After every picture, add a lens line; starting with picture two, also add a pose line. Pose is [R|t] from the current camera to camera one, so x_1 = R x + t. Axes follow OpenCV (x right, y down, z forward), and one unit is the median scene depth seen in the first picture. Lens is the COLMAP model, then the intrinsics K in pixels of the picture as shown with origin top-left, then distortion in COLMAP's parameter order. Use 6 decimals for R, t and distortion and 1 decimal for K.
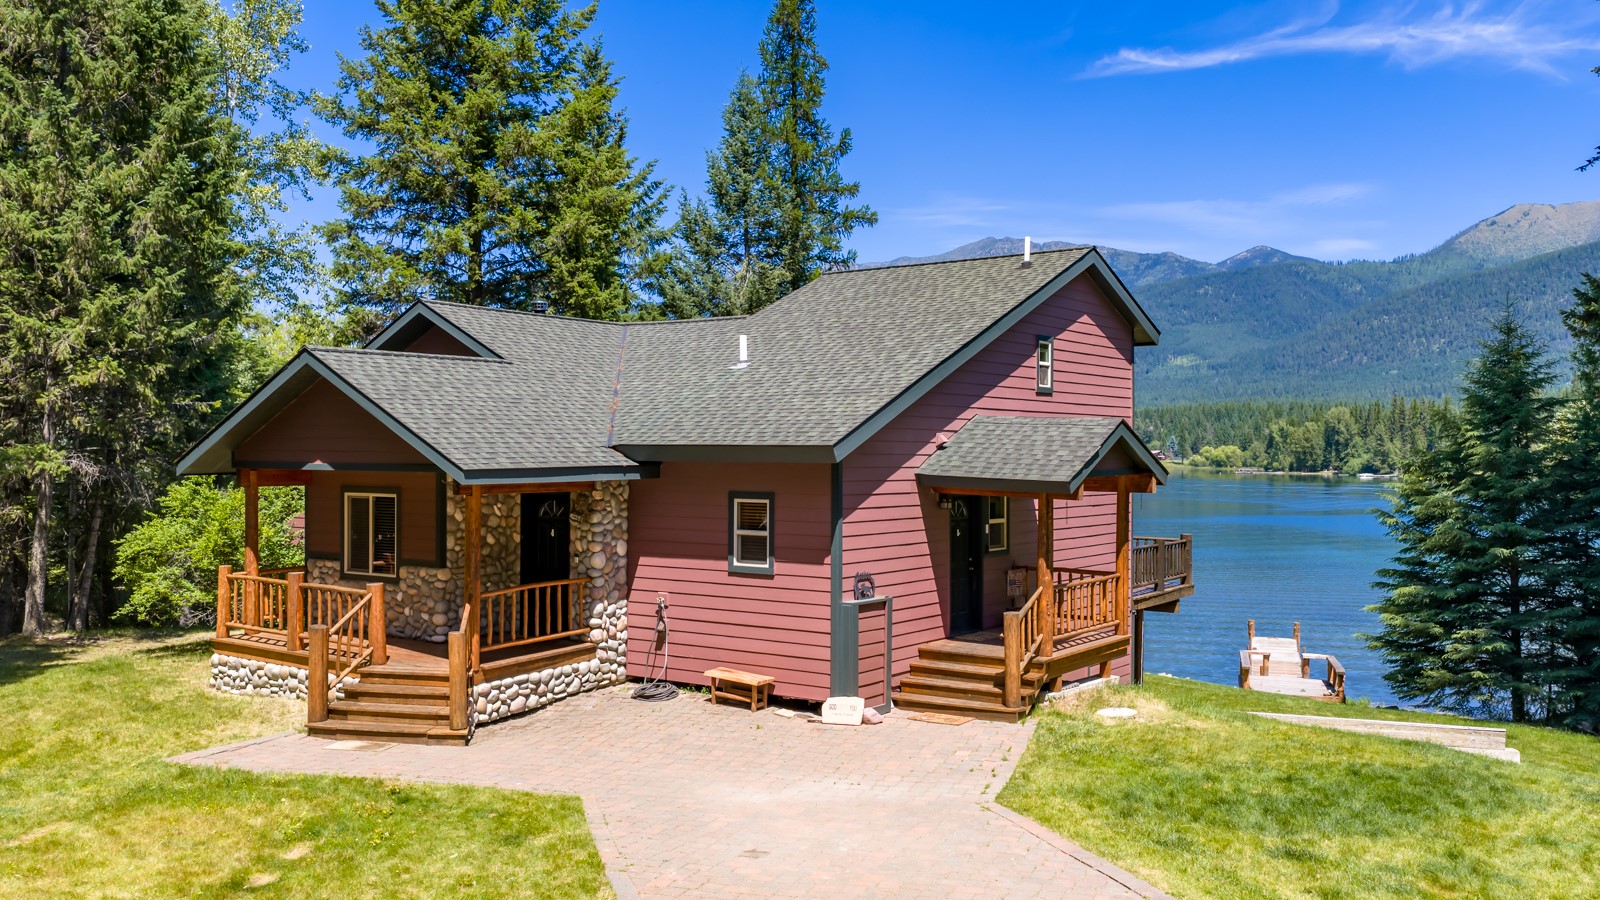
lens RADIAL K [[1361.2, 0, 800.9], [0, 1361.2, 457.1], [0, 0, 1]] dist [0.006976, -0.008548]
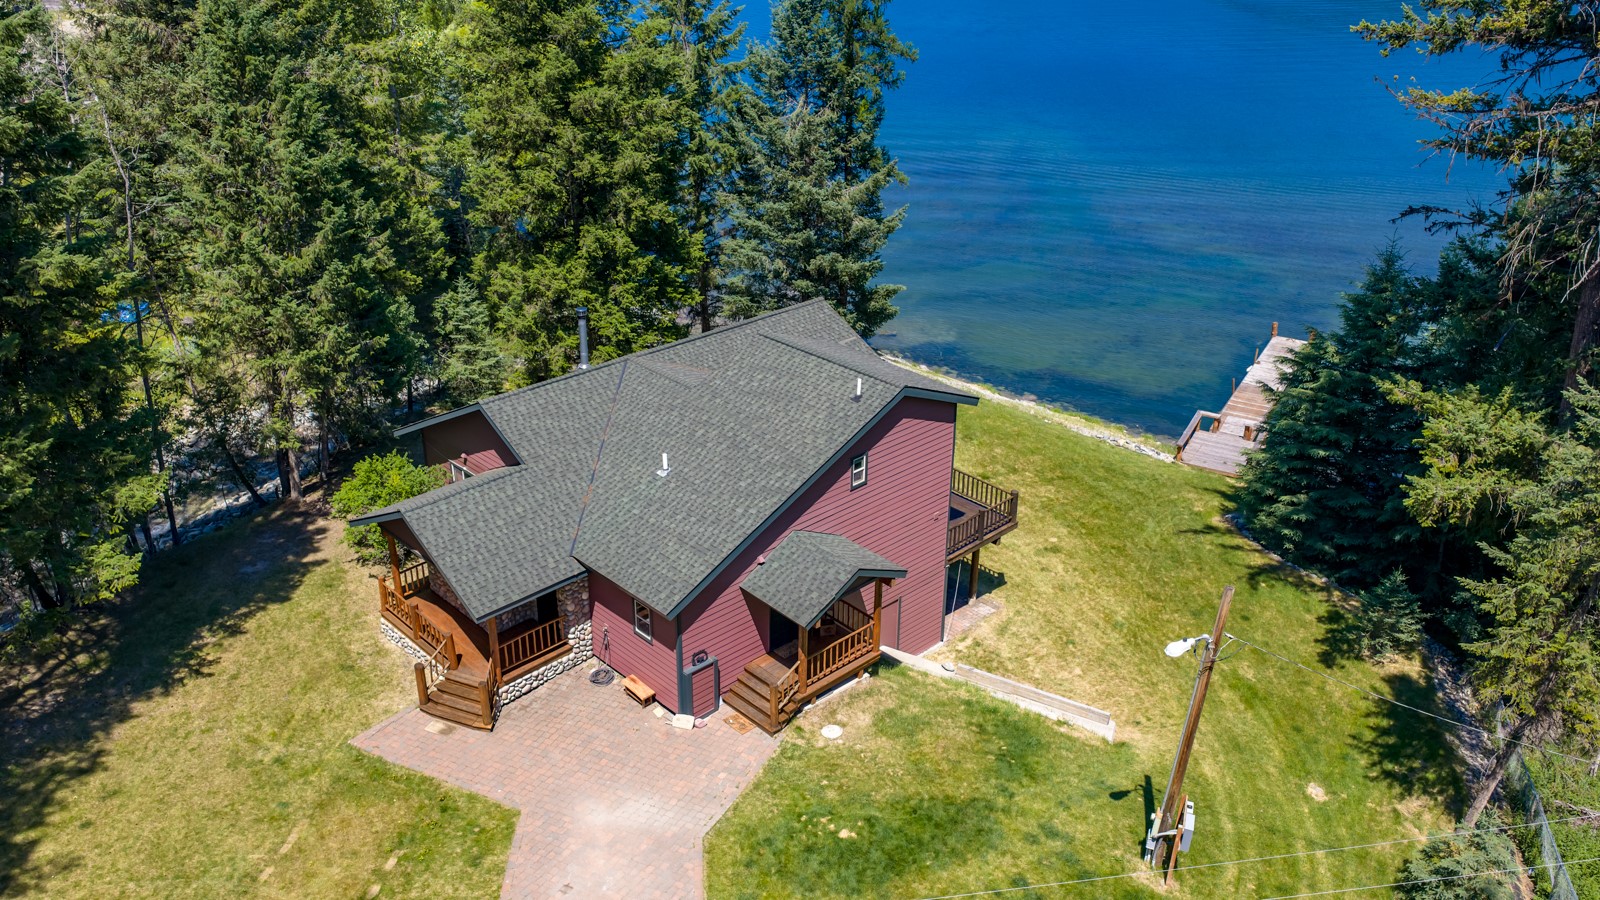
lens RADIAL K [[1331.6, 0, 799.5], [0, 1331.6, 454.6], [0, 0, 1]] dist [0.016328, -0.012996]
pose [[0.981844, 0.086253, -0.168946, 0.427956], [-0.004320, 0.900578, 0.434673, -0.869676], [0.189641, -0.426051, 0.884600, -0.419360]]
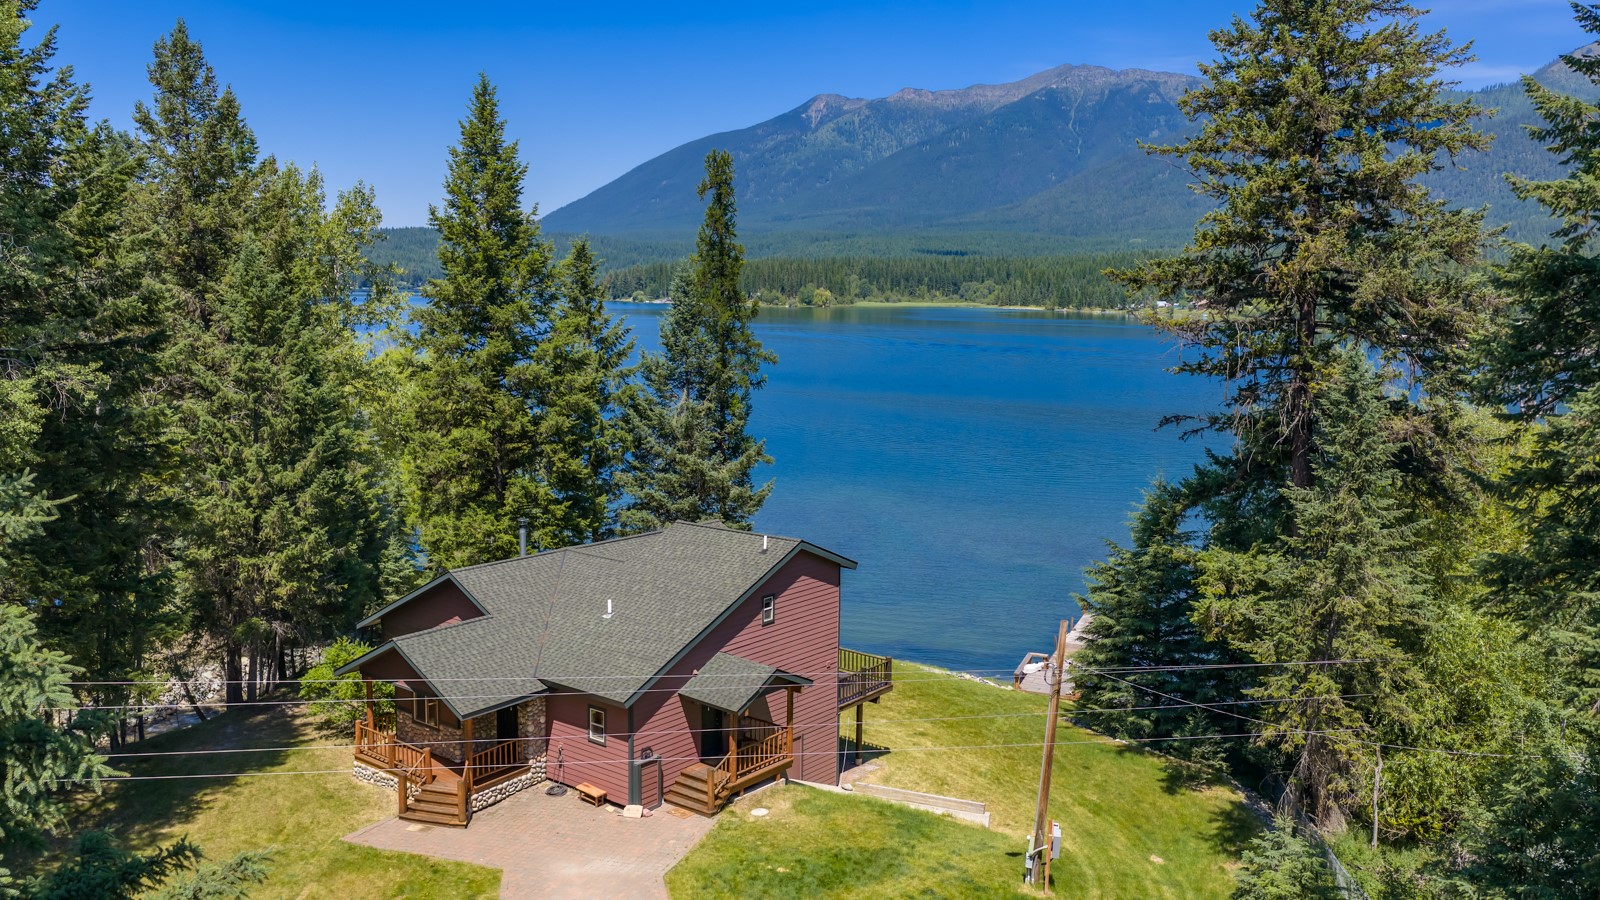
lens RADIAL K [[1331.6, 0, 799.5], [0, 1331.6, 454.6], [0, 0, 1]] dist [0.016328, -0.012996]
pose [[0.998420, 0.014532, -0.054280, 0.374725], [-0.007454, 0.991697, 0.128381, -0.613881], [0.055694, -0.127773, 0.990238, -0.980405]]
